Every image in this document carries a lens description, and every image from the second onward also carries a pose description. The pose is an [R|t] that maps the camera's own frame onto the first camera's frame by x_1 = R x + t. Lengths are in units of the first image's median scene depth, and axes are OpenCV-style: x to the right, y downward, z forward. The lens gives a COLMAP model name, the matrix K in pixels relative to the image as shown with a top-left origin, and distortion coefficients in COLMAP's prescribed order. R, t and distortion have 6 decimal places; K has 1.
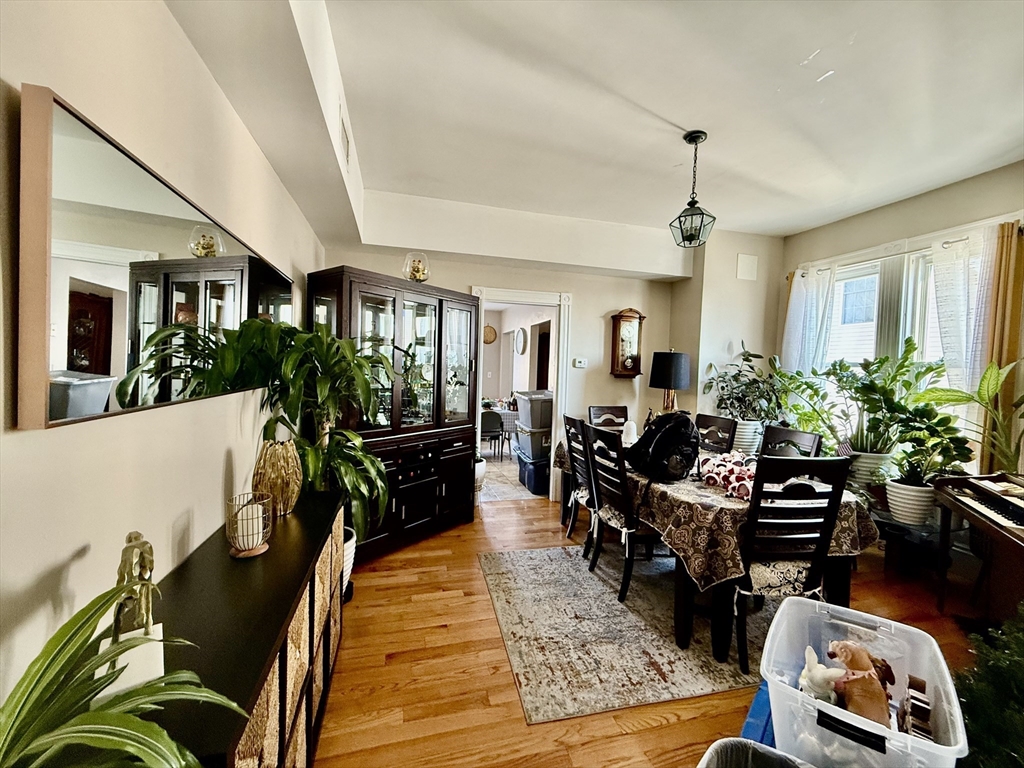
lens RADIAL K [[407.7, 0, 508.7], [0, 407.7, 384.3], [0, 0, 1]] dist [0.000070, 0.000188]
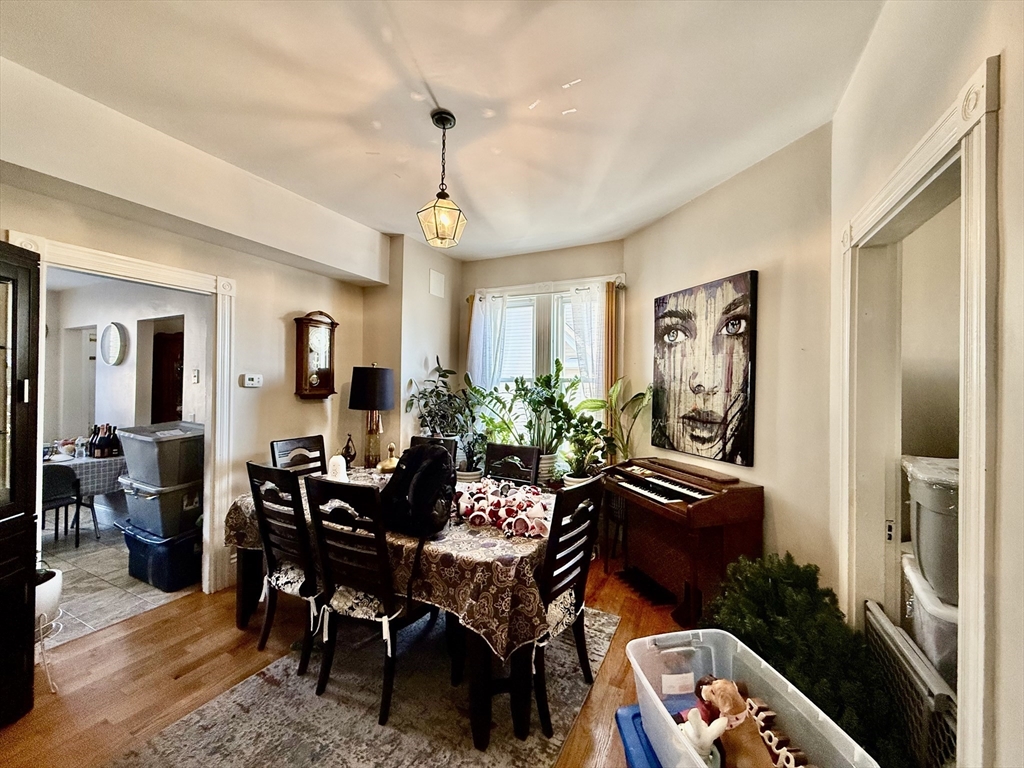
lens RADIAL K [[407.7, 0, 508.7], [0, 407.7, 384.3], [0, 0, 1]] dist [0.000070, 0.000188]
pose [[0.662524, -0.019598, 0.748784, -0.071751], [0.037709, 0.999263, -0.007211, -0.030120], [-0.748091, 0.033014, 0.662775, 0.252732]]
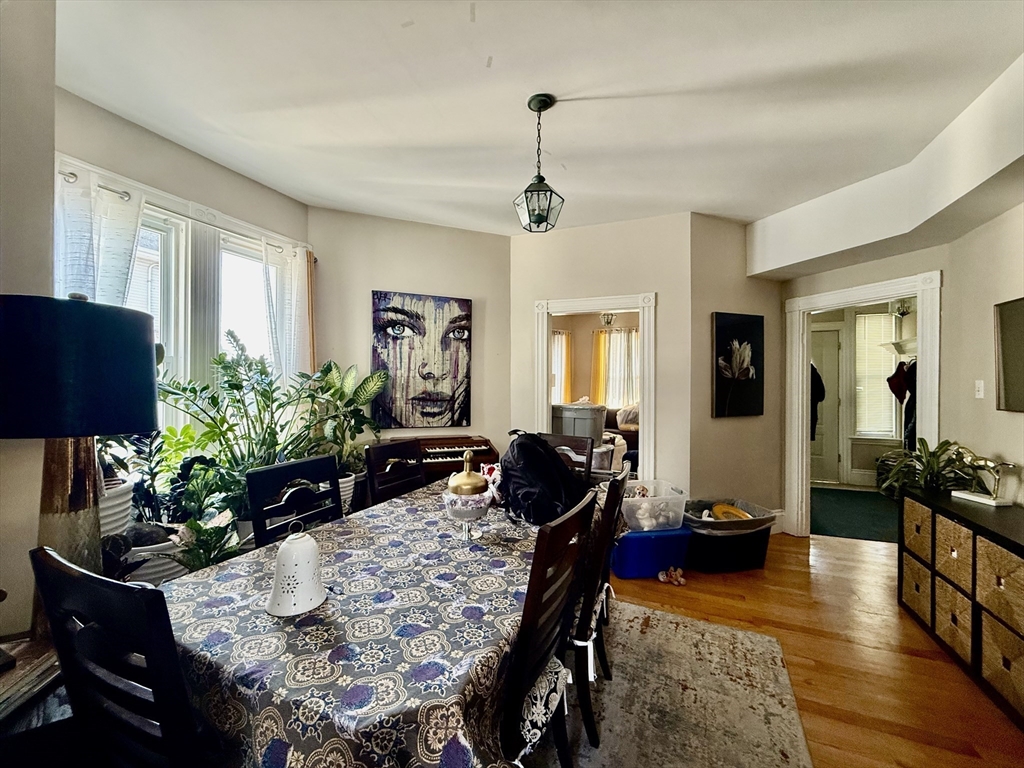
lens RADIAL K [[407.7, 0, 508.7], [0, 407.7, 384.3], [0, 0, 1]] dist [0.000070, 0.000188]
pose [[-0.786010, -0.039167, 0.616971, -0.023463], [-0.007680, 0.998533, 0.053606, -0.049304], [-0.618166, 0.037397, -0.785158, 1.238084]]
